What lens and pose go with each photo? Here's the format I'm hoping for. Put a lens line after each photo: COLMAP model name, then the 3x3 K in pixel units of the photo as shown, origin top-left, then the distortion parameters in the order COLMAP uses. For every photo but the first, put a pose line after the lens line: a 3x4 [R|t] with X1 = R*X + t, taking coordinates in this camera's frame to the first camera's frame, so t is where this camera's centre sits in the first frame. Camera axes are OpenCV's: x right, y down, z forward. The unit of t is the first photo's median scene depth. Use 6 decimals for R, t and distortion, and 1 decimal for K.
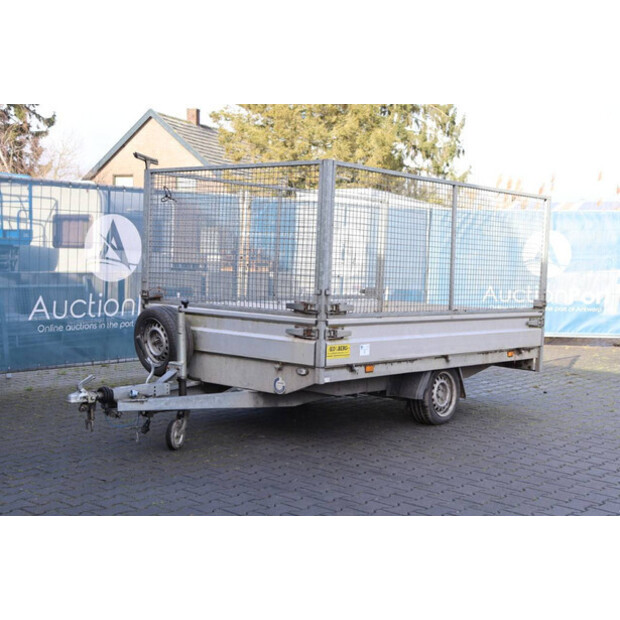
lens RADIAL K [[914.0, 0, 310.0], [0, 914.0, 310.0], [0, 0, 1]] dist [0.124769, -0.025030]
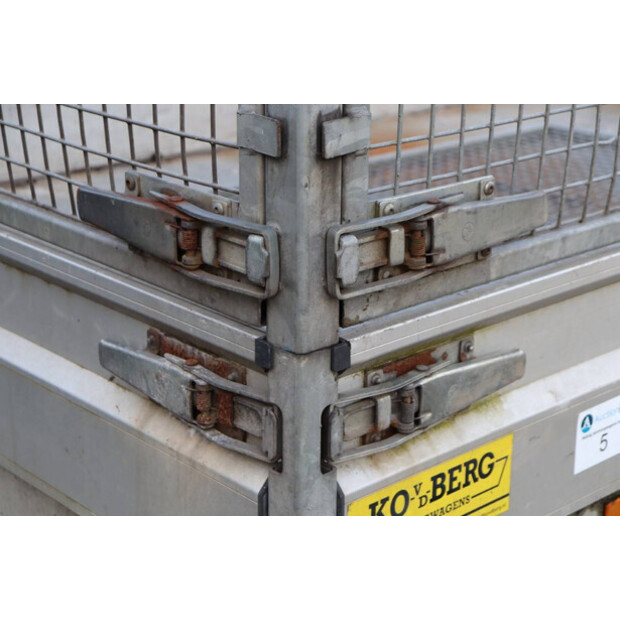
lens RADIAL K [[1319.9, 0, 310.0], [0, 1319.9, 310.0], [0, 0, 1]] dist [-0.018944, -0.060979]
pose [[0.993102, 0.002114, -0.117236, 0.034118], [0.028818, 0.964769, 0.261516, -0.041186], [0.113658, -0.263091, 0.958053, 0.748440]]
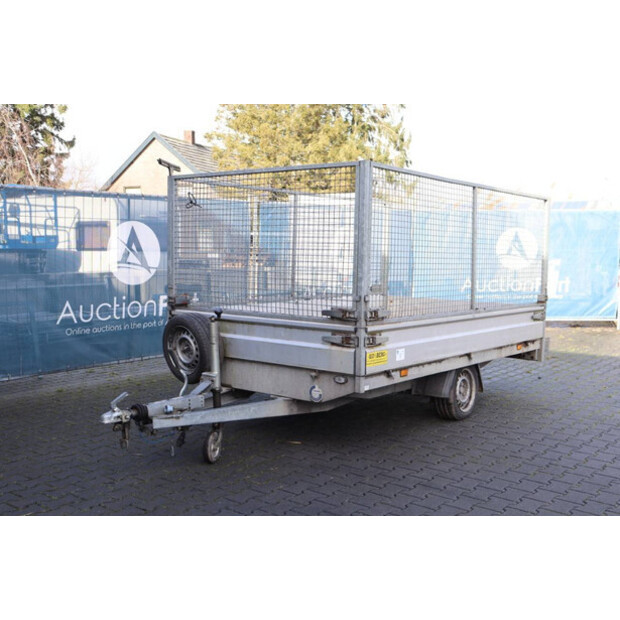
lens RADIAL K [[733.2, 0, 316.8], [0, 733.2, 313.0], [0, 0, 1]] dist [0.001887, 0.029796]
pose [[0.998740, -0.023825, 0.044172, -0.062377], [0.022610, 0.999358, 0.027802, -0.024595], [-0.044806, -0.026769, 0.998637, 0.209702]]
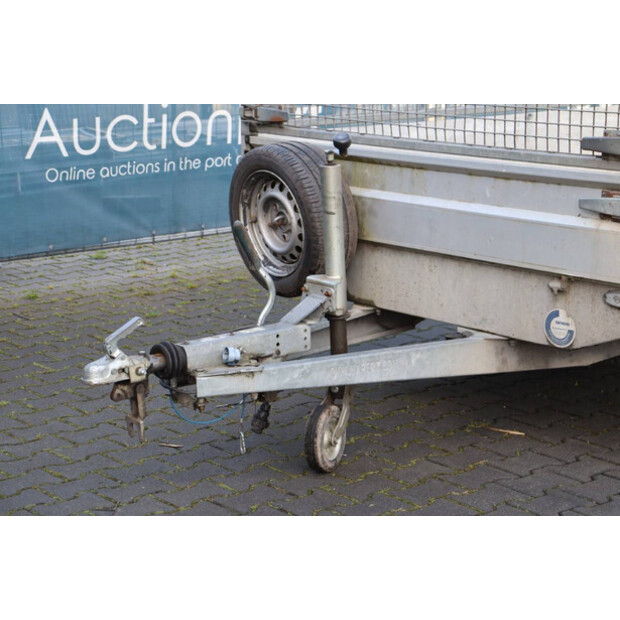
lens RADIAL K [[1447.5, 0, 310.0], [0, 1447.5, 310.0], [0, 0, 1]] dist [0.386274, 0.083965]
pose [[0.990234, 0.000628, -0.139414, -0.051851], [0.019843, 0.989174, 0.145402, -0.028151], [0.137996, -0.146749, 0.979501, 0.294717]]
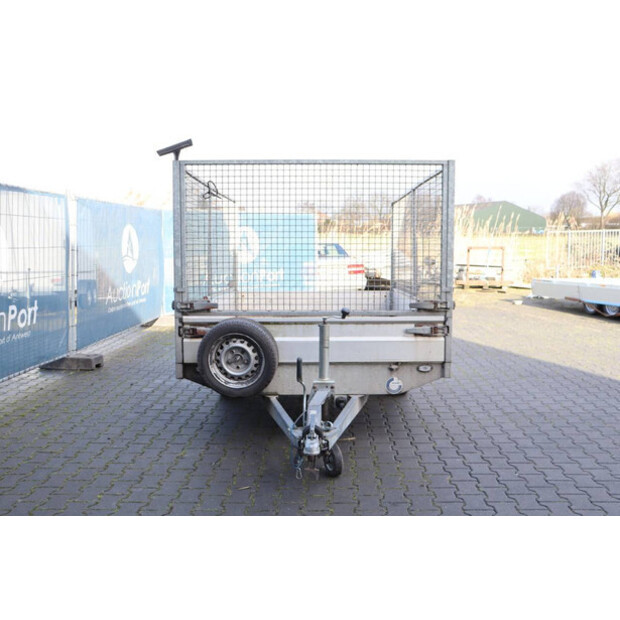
lens RADIAL K [[641.5, 0, 310.0], [0, 641.5, 310.0], [0, 0, 1]] dist [-0.092175, 0.007434]
pose [[0.751883, -0.097639, 0.652026, -0.528565], [0.065338, 0.995140, 0.073675, -0.055010], [-0.656051, -0.012792, 0.754609, 0.514249]]
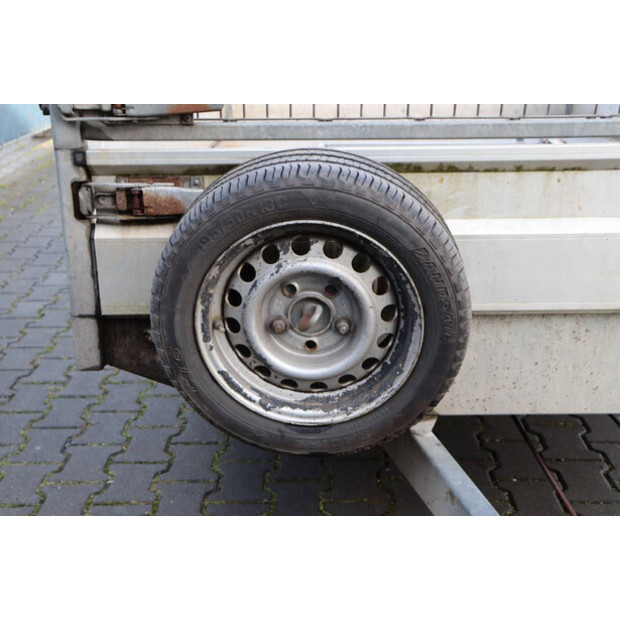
lens RADIAL K [[866.2, 0, 310.0], [0, 866.2, 310.0], [0, 0, 1]] dist [0.015011, 0.037749]
pose [[0.742770, -0.252932, 0.619934, -0.308031], [0.068950, 0.949874, 0.304935, -0.032515], [-0.665987, -0.183752, 0.722978, 0.883130]]
